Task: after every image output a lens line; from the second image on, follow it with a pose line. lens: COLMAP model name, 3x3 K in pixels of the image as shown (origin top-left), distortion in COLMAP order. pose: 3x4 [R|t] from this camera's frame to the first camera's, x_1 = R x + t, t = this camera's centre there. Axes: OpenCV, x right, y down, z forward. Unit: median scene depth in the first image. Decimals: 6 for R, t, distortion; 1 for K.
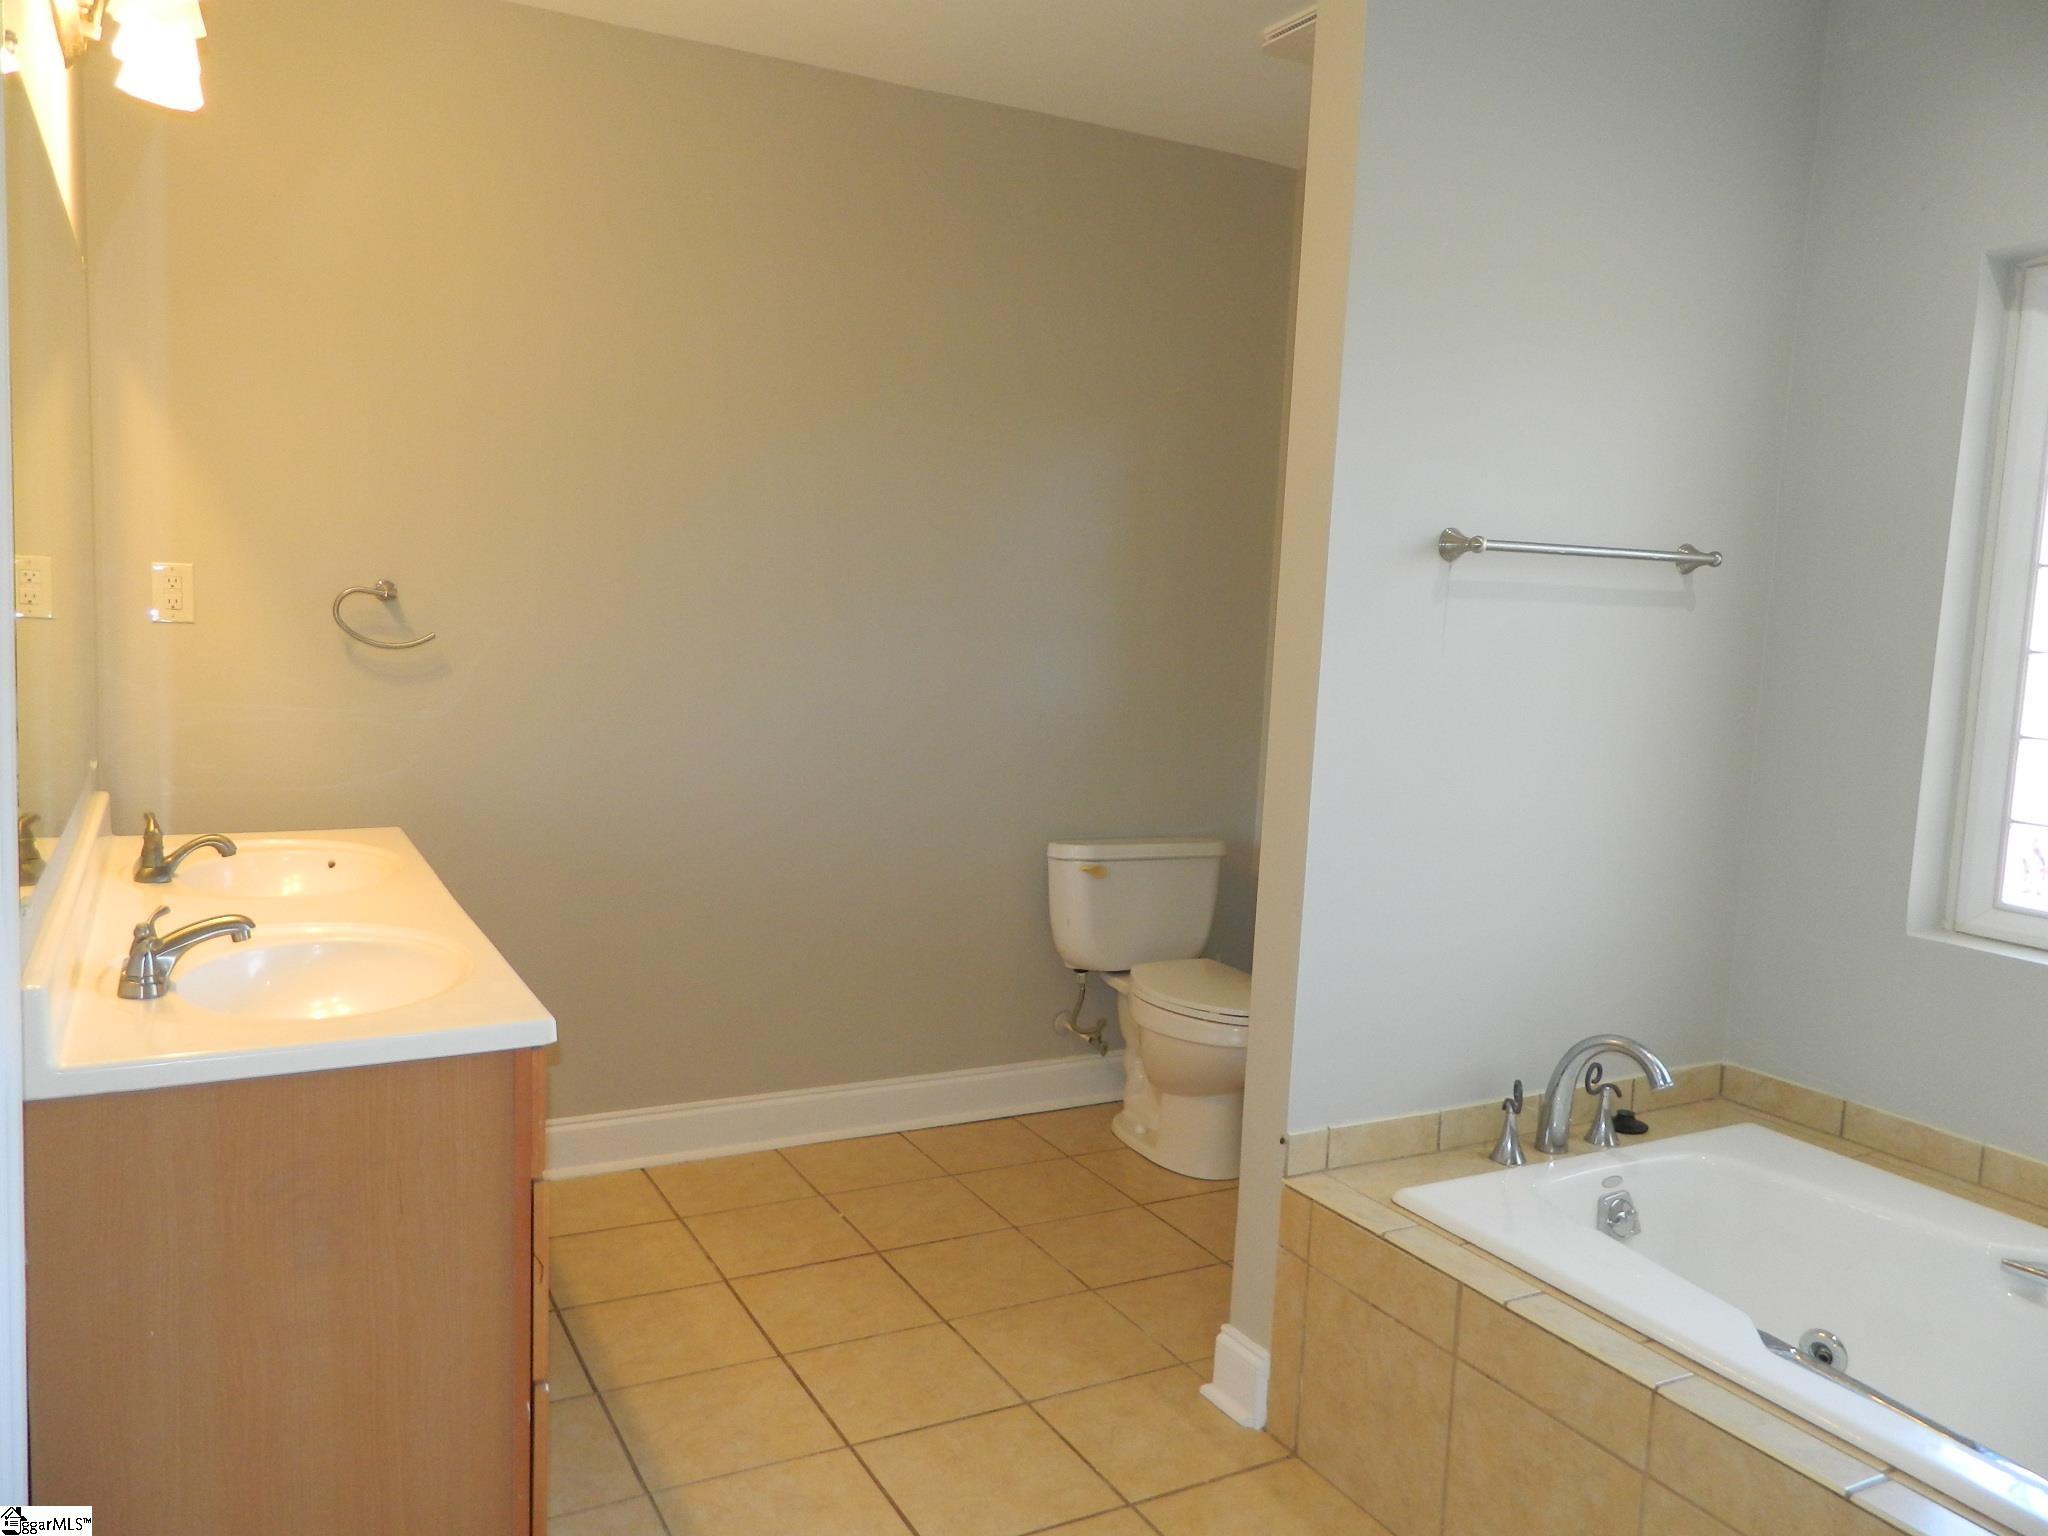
lens RADIAL K [[1520.0, 0, 1024.6], [0, 1520.0, 768.2], [0, 0, 1]] dist [0.017586, -0.015892]
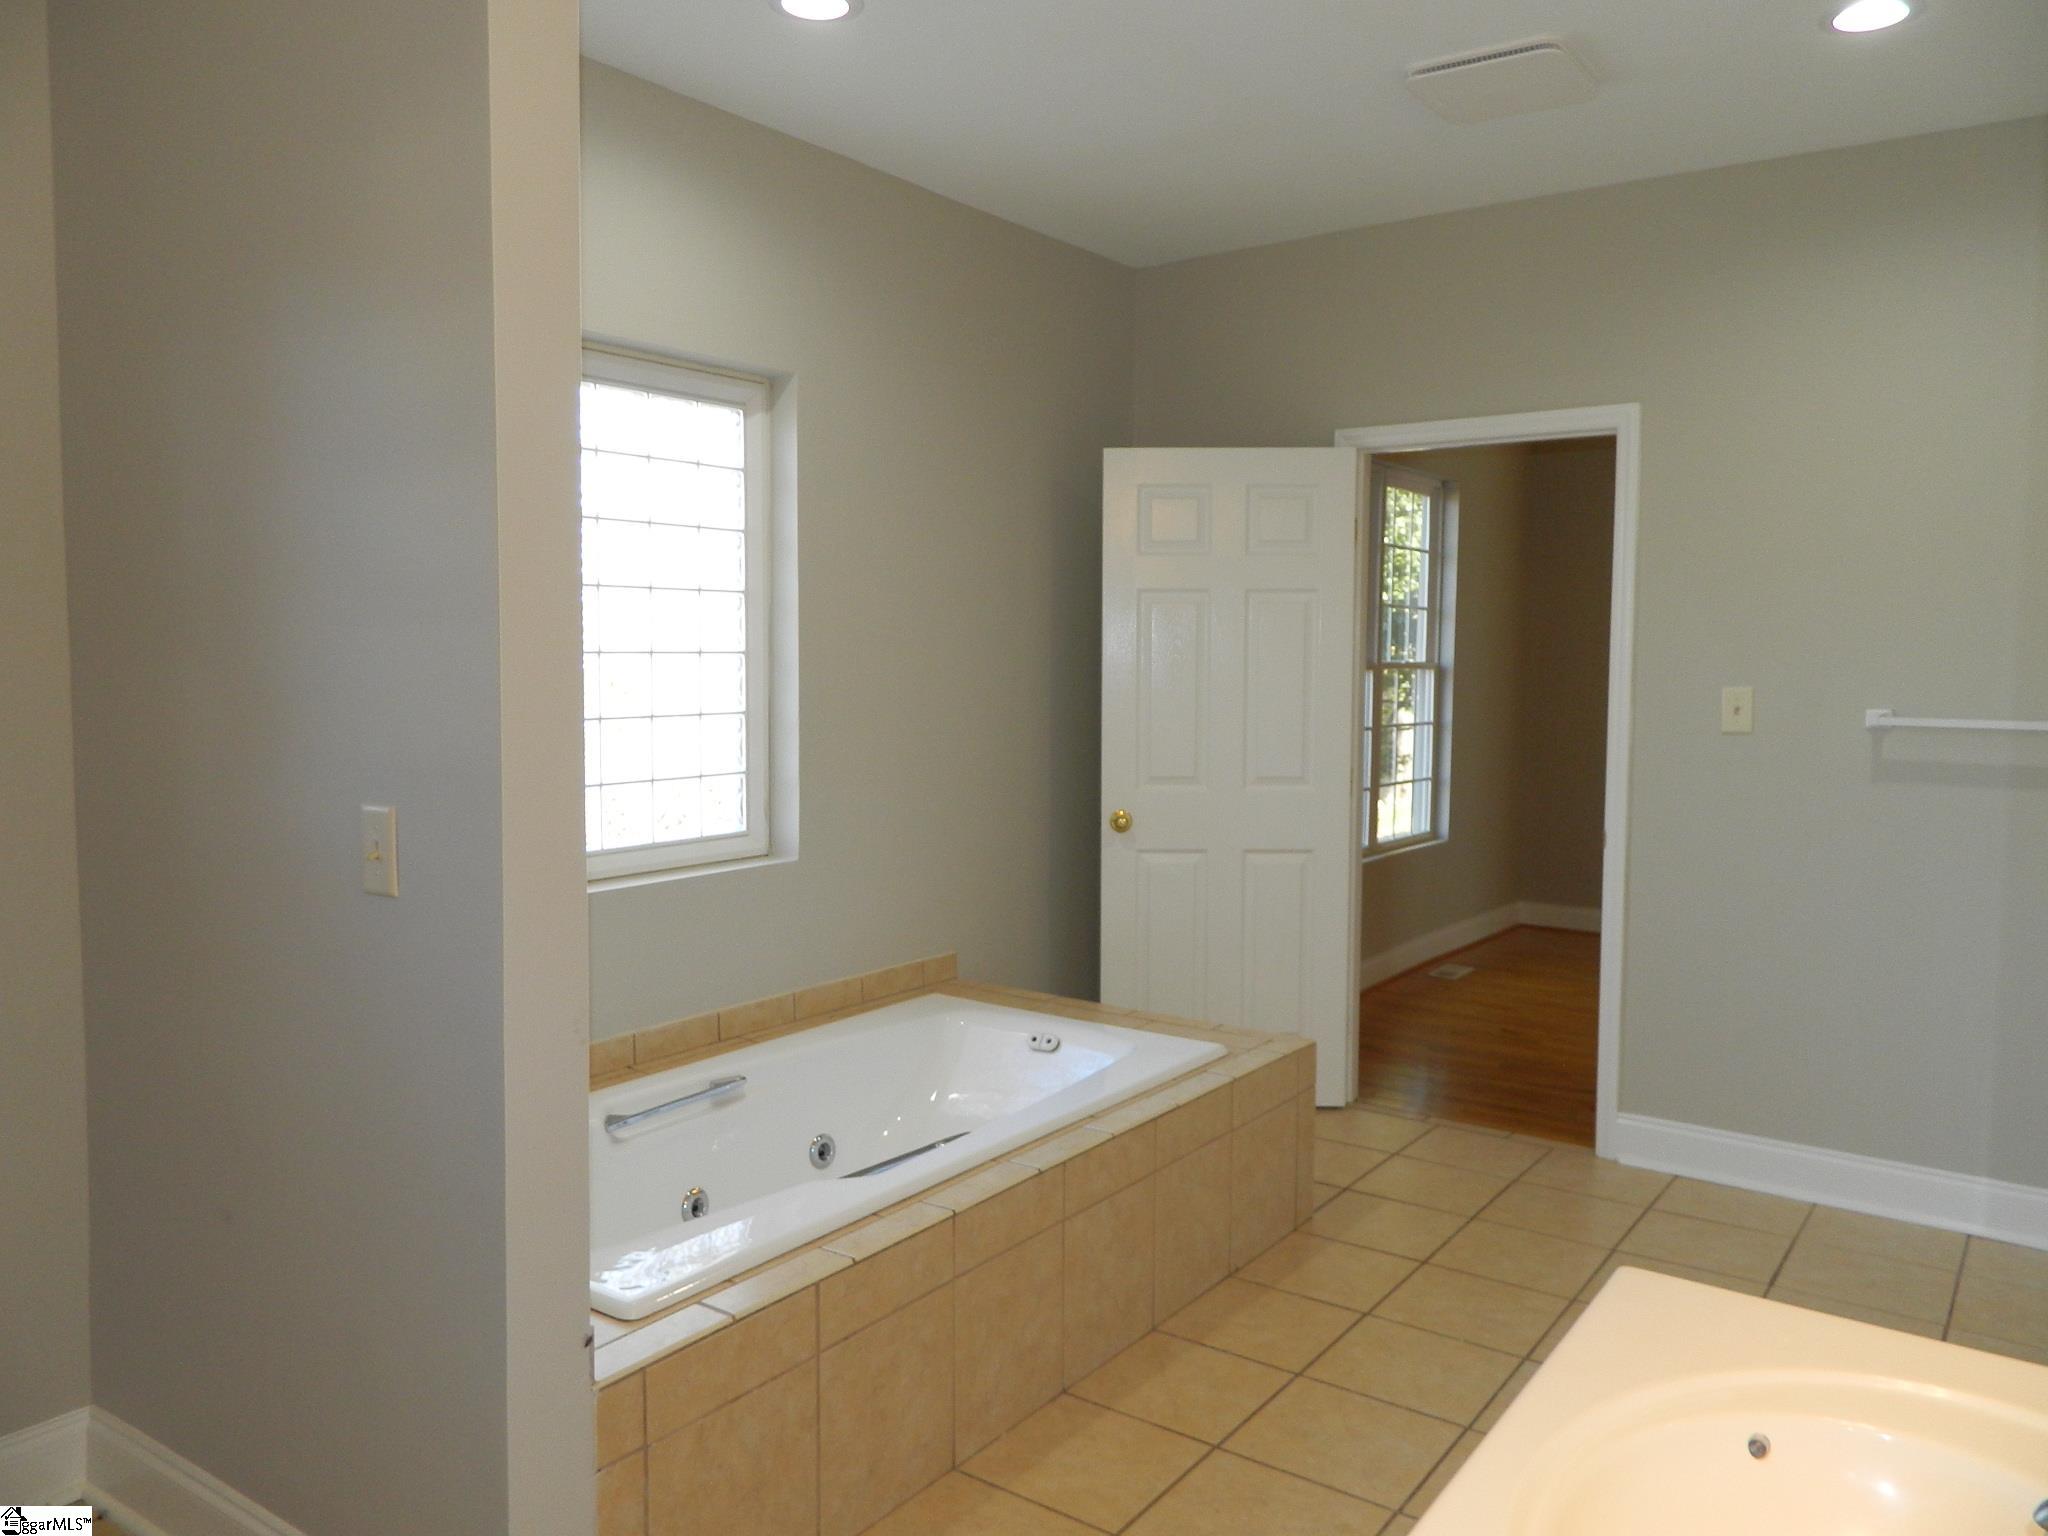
lens RADIAL K [[1520.0, 0, 1025.5], [0, 1520.0, 767.2], [0, 0, 1]] dist [0.017586, -0.015892]
pose [[-0.441647, -0.119111, 0.889247, -0.655143], [0.064404, 0.984382, 0.163840, -0.167725], [-0.894874, 0.129631, -0.427078, 1.268338]]
